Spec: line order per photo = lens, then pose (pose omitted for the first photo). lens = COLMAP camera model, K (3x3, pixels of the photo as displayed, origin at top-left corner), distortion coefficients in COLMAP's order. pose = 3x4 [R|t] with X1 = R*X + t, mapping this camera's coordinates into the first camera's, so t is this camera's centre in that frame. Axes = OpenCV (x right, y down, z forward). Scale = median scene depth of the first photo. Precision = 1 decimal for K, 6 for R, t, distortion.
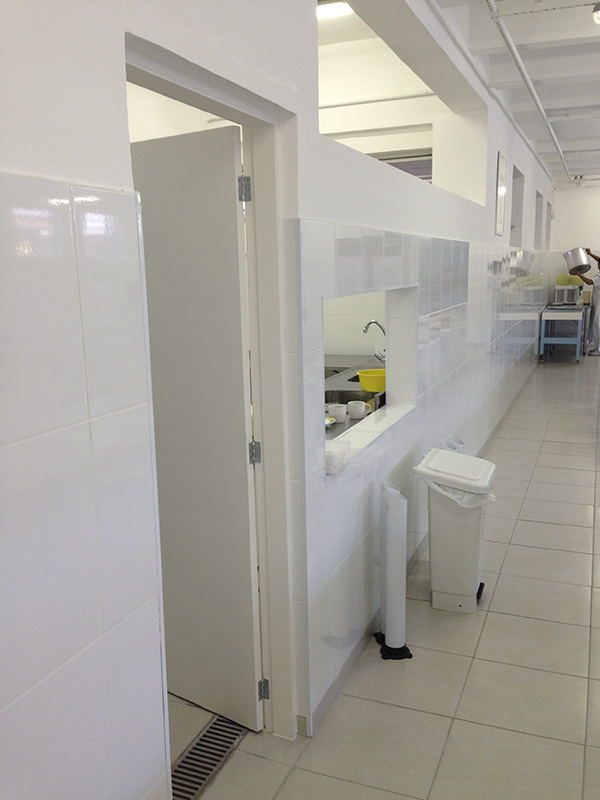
lens RADIAL K [[725.2, 0, 300.0], [0, 725.2, 400.0], [0, 0, 1]] dist [0.157599, -0.198493]
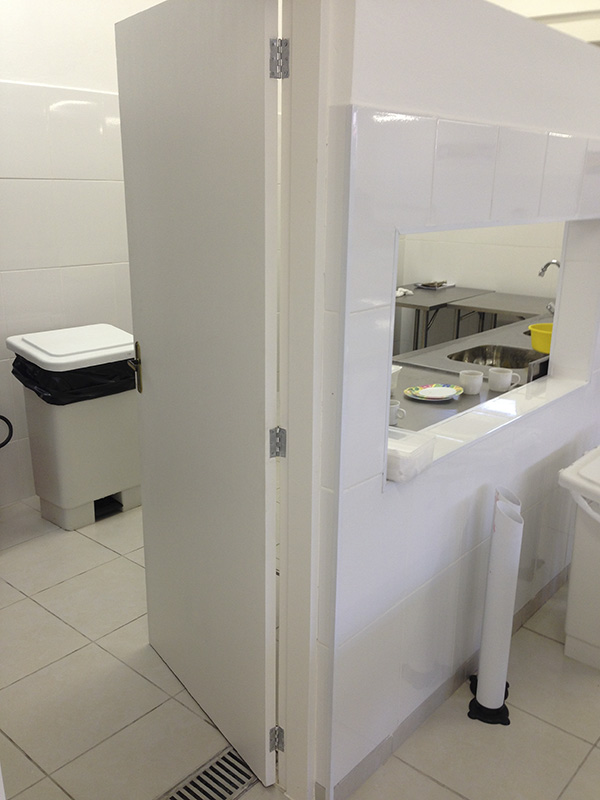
lens RADIAL K [[725.2, 0, 300.0], [0, 725.2, 400.0], [0, 0, 1]] dist [0.157599, -0.198493]
pose [[0.946907, 0.125454, -0.296021, 0.133179], [-0.092929, 0.988225, 0.121551, -0.047699], [0.307784, -0.087589, 0.947416, 0.250060]]
